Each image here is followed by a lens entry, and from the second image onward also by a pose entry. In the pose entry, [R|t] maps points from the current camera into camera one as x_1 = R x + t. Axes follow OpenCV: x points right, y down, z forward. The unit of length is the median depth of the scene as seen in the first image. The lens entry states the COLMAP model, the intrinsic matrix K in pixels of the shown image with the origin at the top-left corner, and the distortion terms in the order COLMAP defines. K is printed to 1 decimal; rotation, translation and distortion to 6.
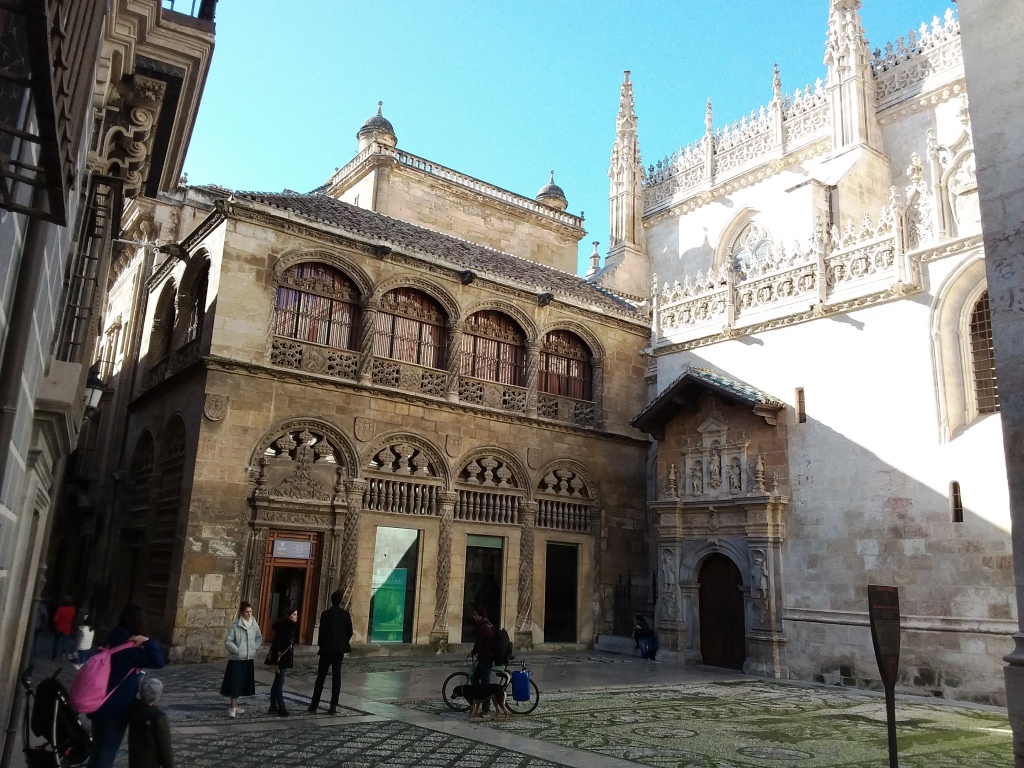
lens RADIAL K [[832.4, 0, 517.4], [0, 832.4, 373.3], [0, 0, 1]] dist [0.058457, -0.096124]
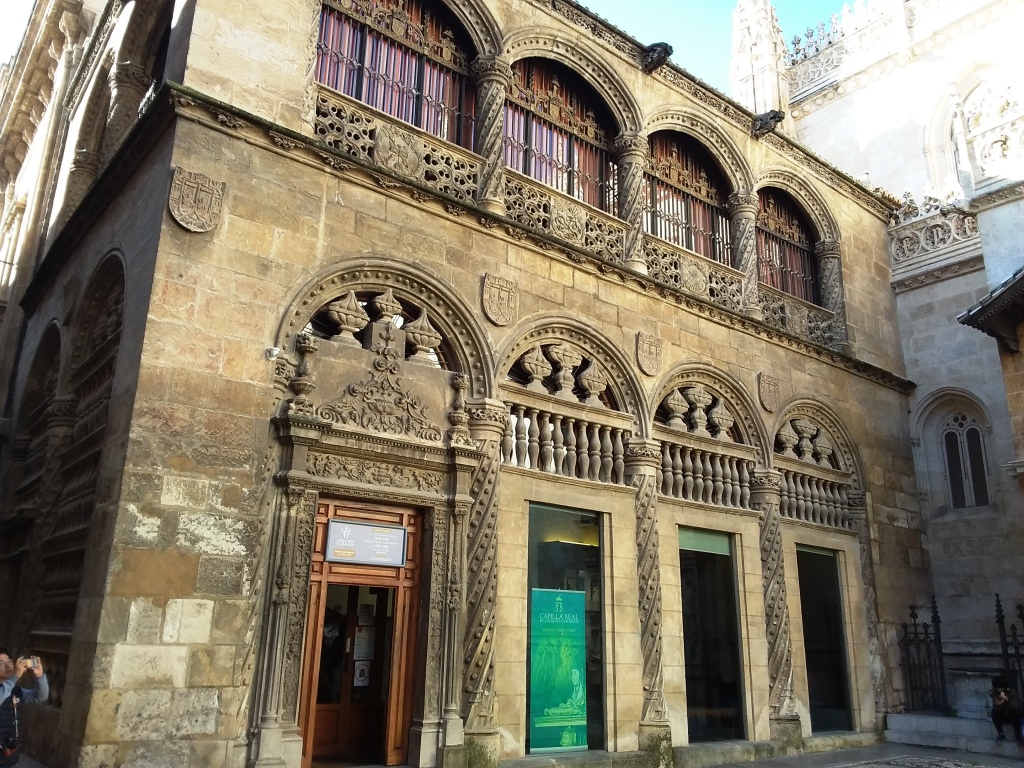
lens RADIAL K [[832.4, 0, 506.3], [0, 832.4, 380.2], [0, 0, 1]] dist [0.058457, -0.096124]
pose [[0.999370, -0.007524, 0.034686, -0.195059], [0.009307, 0.998627, -0.051553, 0.136483], [-0.034250, 0.051843, 0.998068, 0.513207]]
